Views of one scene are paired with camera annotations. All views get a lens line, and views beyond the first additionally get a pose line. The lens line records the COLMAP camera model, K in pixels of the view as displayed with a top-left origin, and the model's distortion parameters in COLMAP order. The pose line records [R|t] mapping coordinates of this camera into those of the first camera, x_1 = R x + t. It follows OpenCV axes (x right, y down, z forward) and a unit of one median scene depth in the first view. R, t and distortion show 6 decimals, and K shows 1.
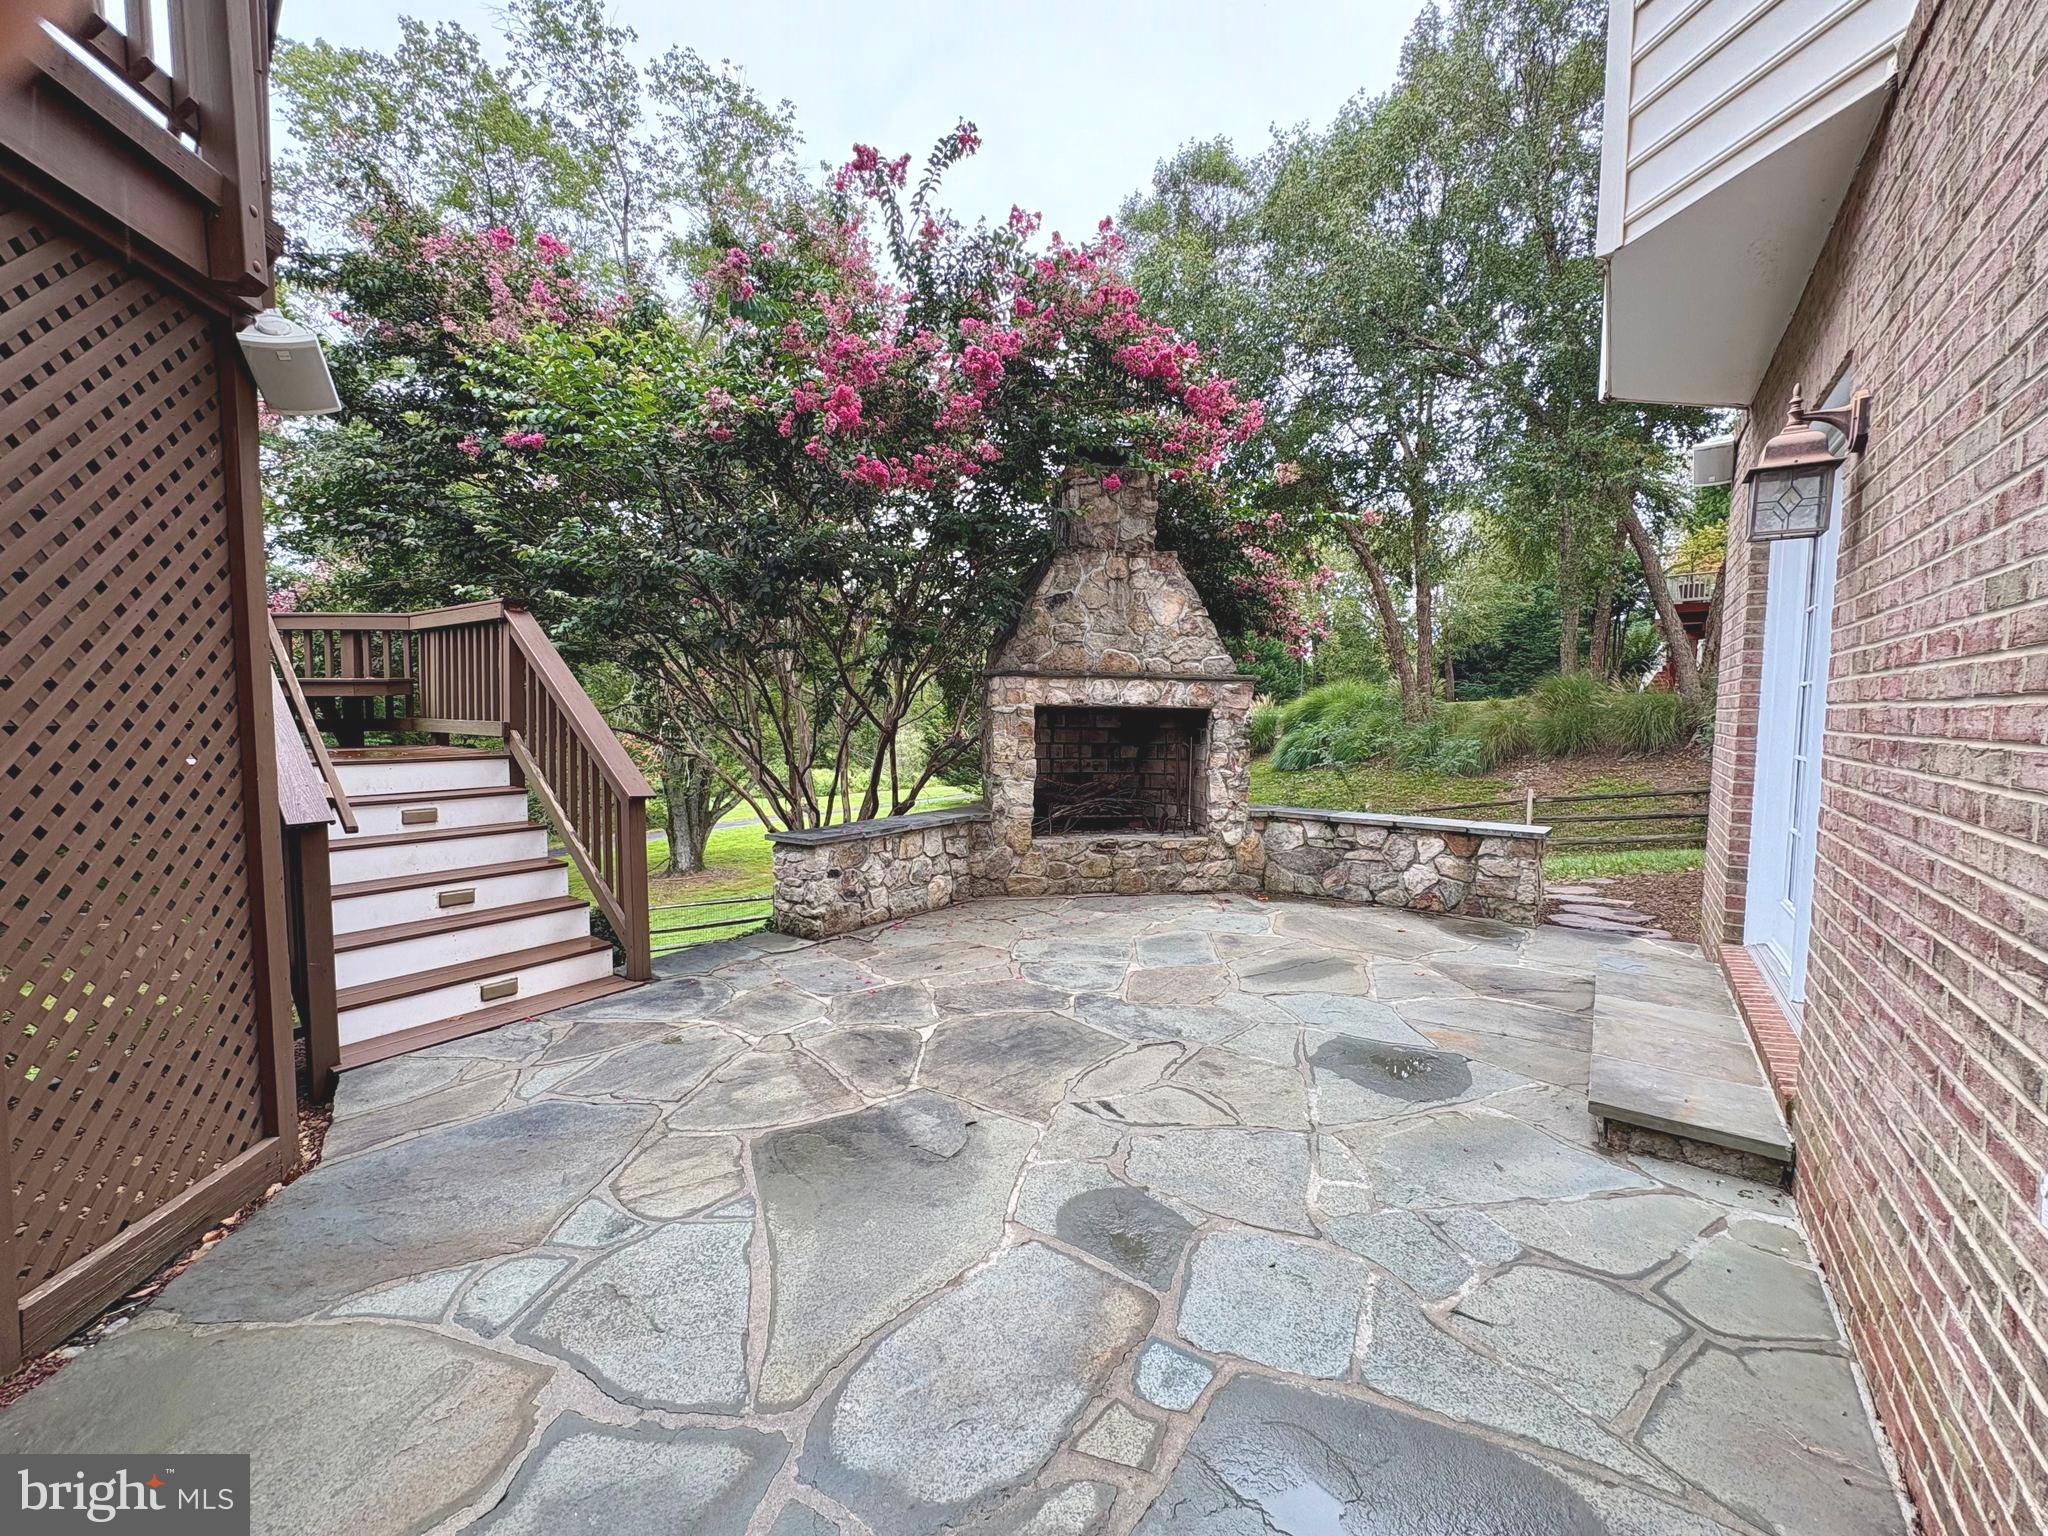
lens RADIAL K [[820.0, 0, 1019.2], [0, 820.0, 766.6], [0, 0, 1]] dist [-0.003258, 0.000899]
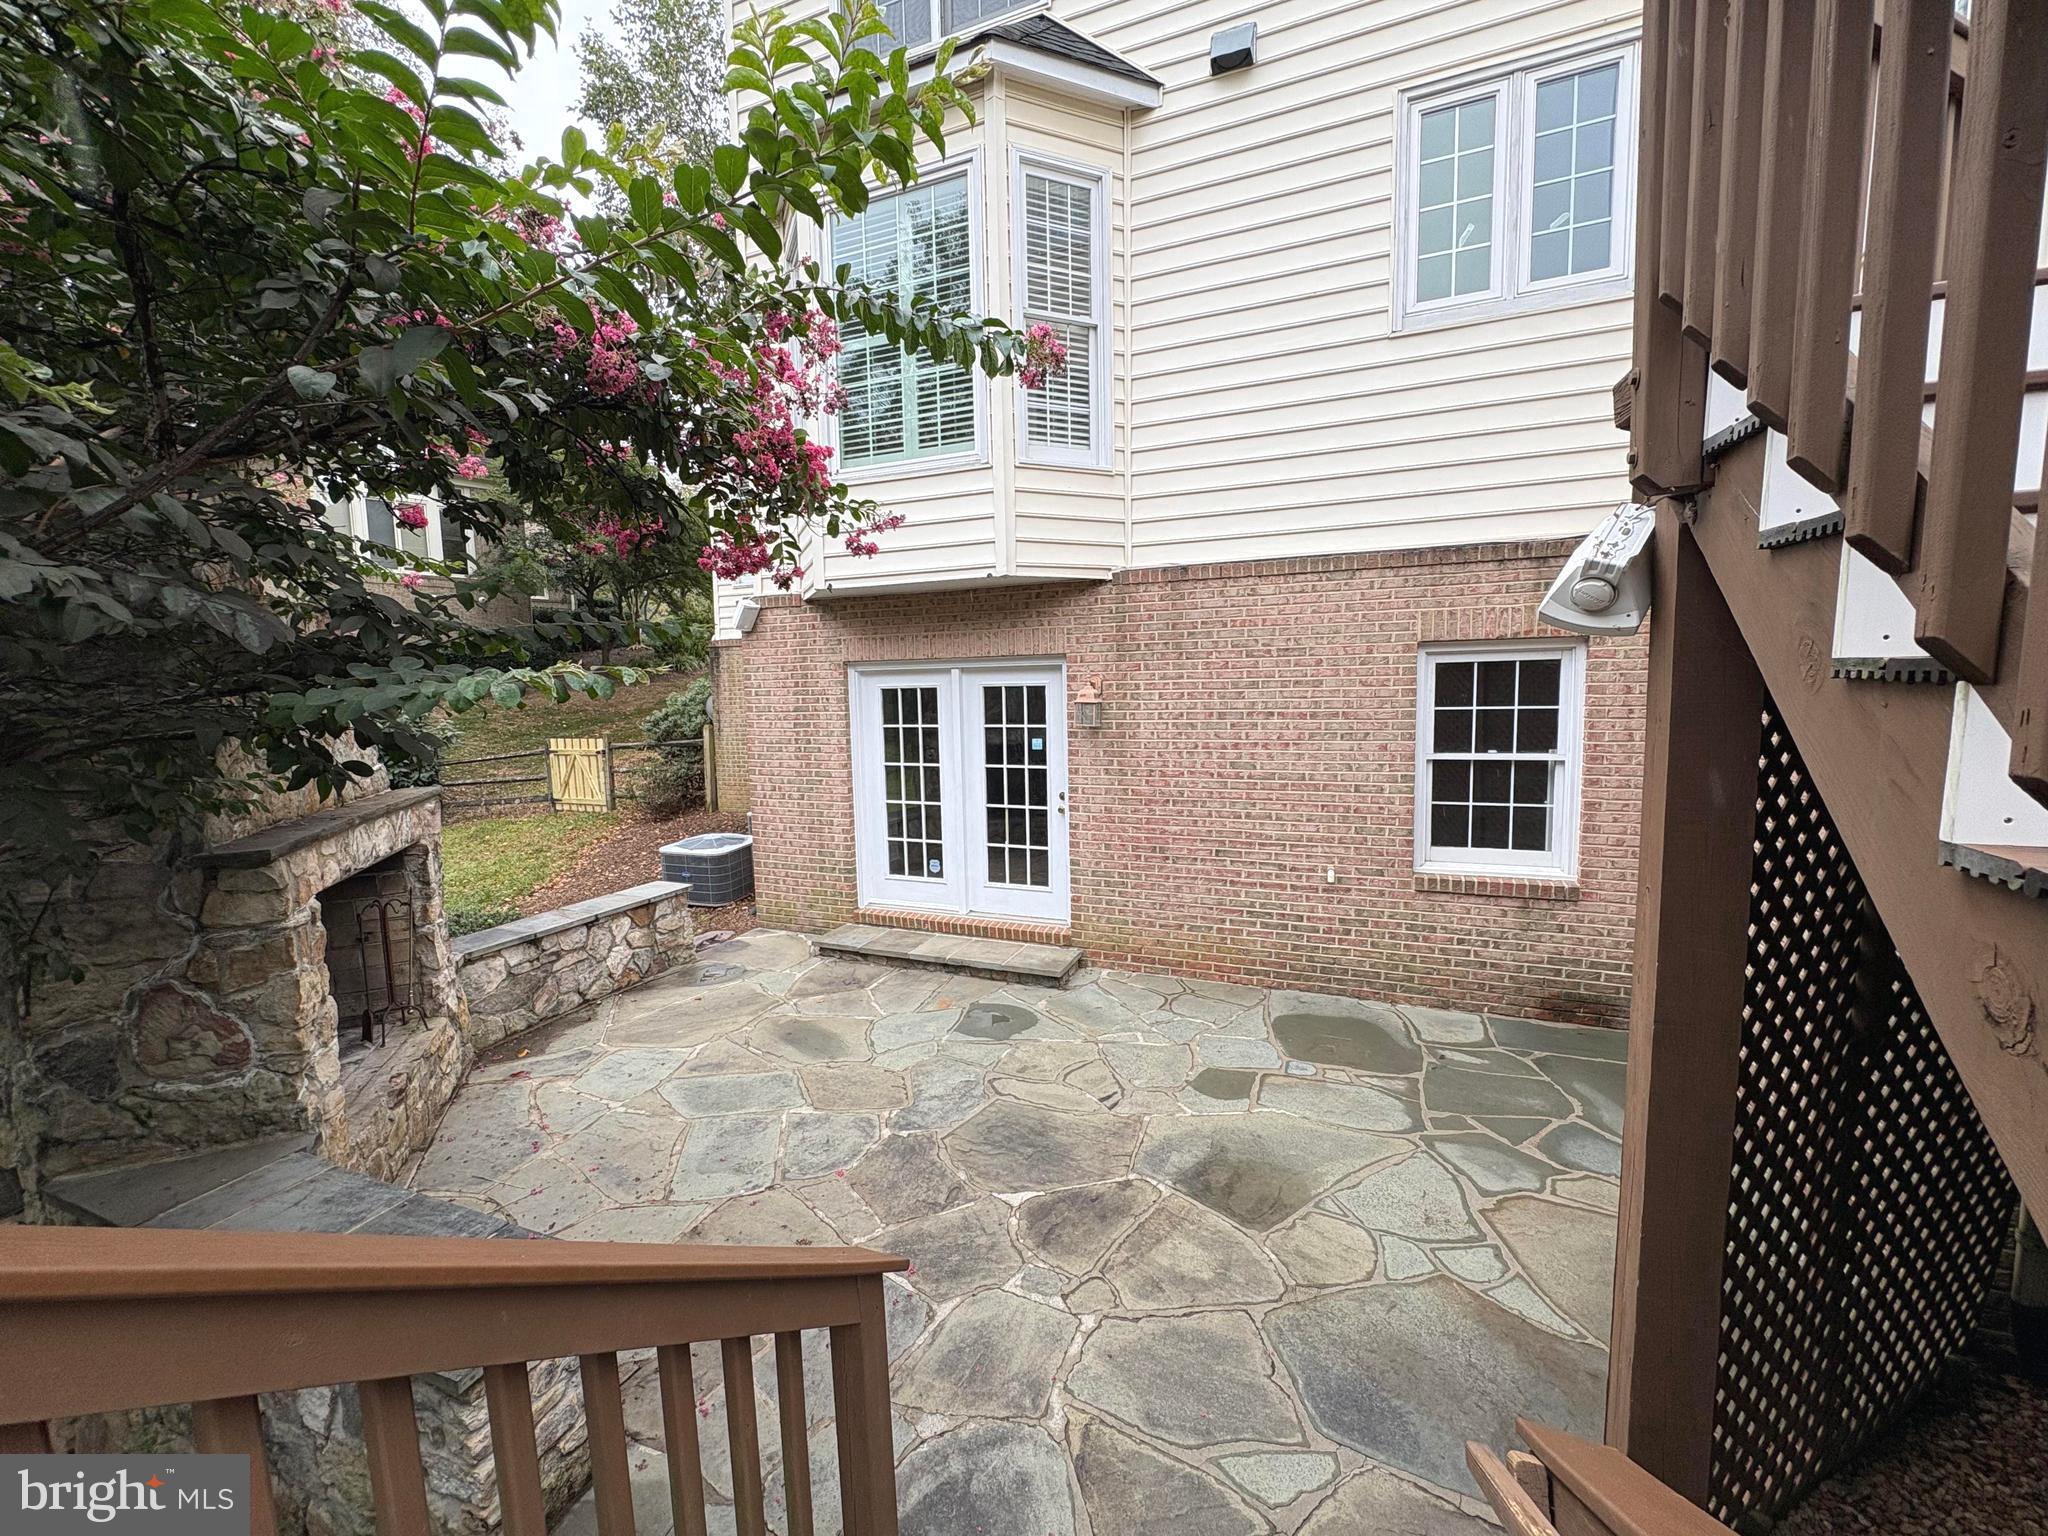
lens RADIAL K [[820.0, 0, 1020.5], [0, 820.0, 776.7], [0, 0, 1]] dist [-0.003258, 0.000899]
pose [[-0.237831, -0.112998, 0.964711, -1.038385], [0.086015, 0.986858, 0.136797, -0.325271], [-0.967491, 0.115514, -0.224986, 1.187922]]
